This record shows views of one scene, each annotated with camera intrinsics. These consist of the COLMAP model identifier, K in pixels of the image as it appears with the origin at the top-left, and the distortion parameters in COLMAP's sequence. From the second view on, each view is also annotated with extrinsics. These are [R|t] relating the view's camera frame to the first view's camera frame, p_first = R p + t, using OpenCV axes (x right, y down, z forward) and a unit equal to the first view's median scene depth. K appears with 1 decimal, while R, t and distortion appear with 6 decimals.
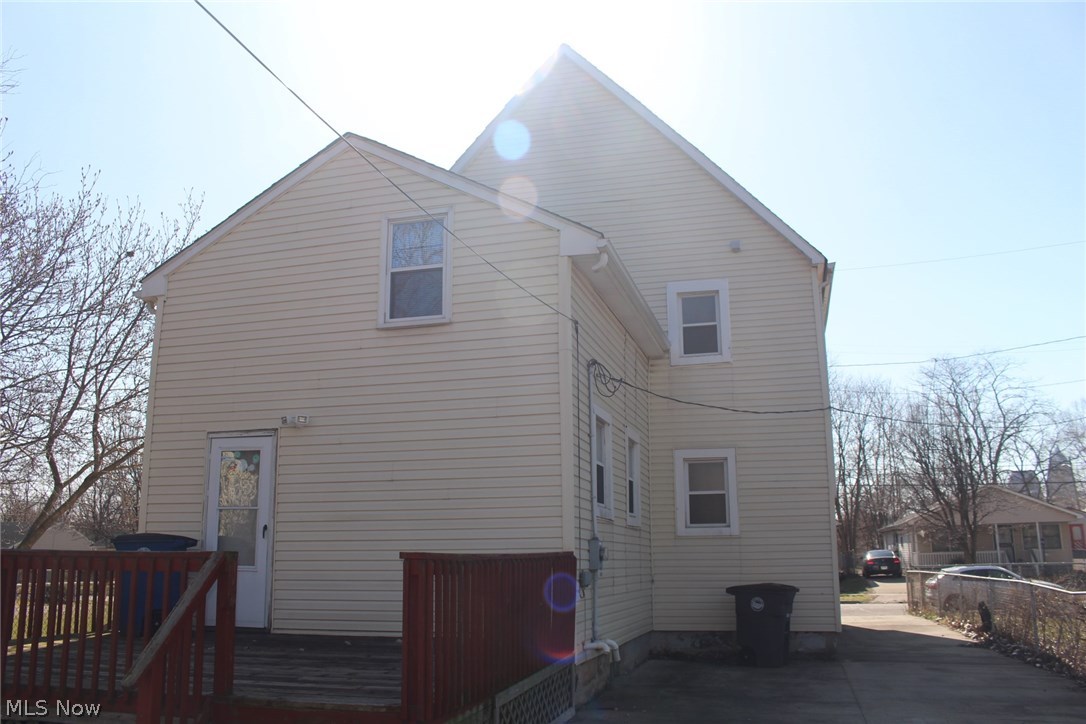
lens RADIAL K [[898.5, 0, 531.9], [0, 898.5, 362.3], [0, 0, 1]] dist [-0.168346, 0.148280]
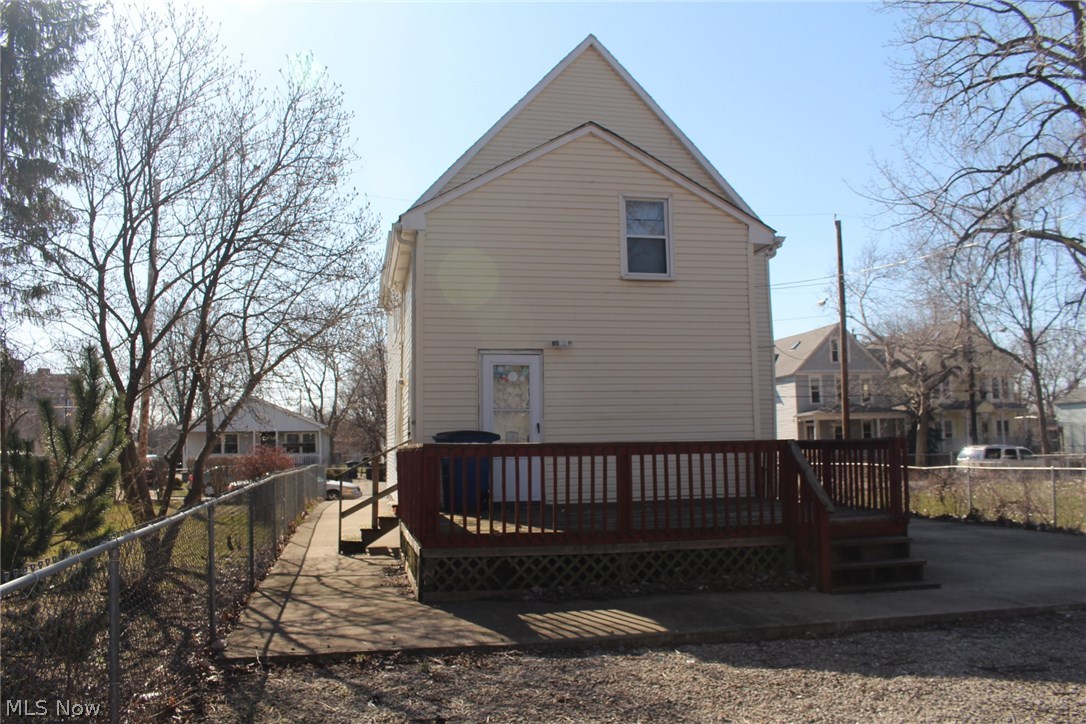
lens RADIAL K [[898.5, 0, 531.9], [0, 898.5, 362.3], [0, 0, 1]] dist [-0.168346, 0.148280]
pose [[0.895897, 0.038133, 0.442623, -0.886020], [-0.085938, 0.992367, 0.088448, -0.020566], [-0.435872, -0.117278, 0.892335, -0.164491]]
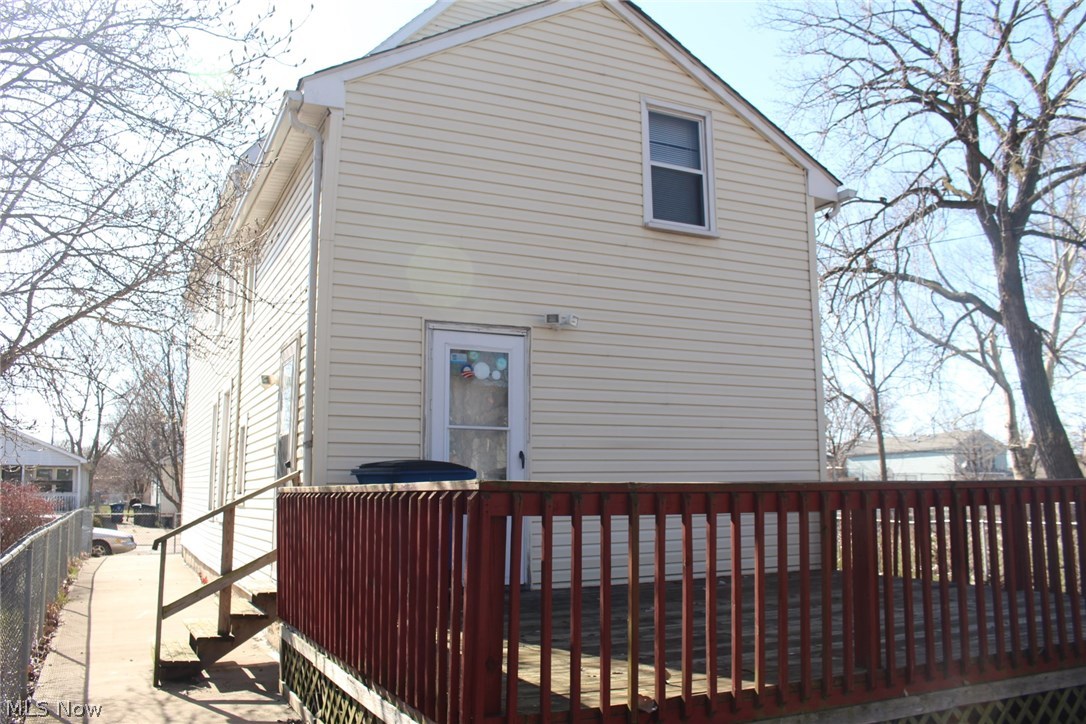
lens RADIAL K [[898.5, 0, 531.9], [0, 898.5, 362.3], [0, 0, 1]] dist [-0.168346, 0.148280]
pose [[0.755564, 0.098255, 0.647664, -0.794794], [-0.137874, 0.990393, 0.010594, 0.096930], [-0.640401, -0.097301, 0.761852, 0.402024]]
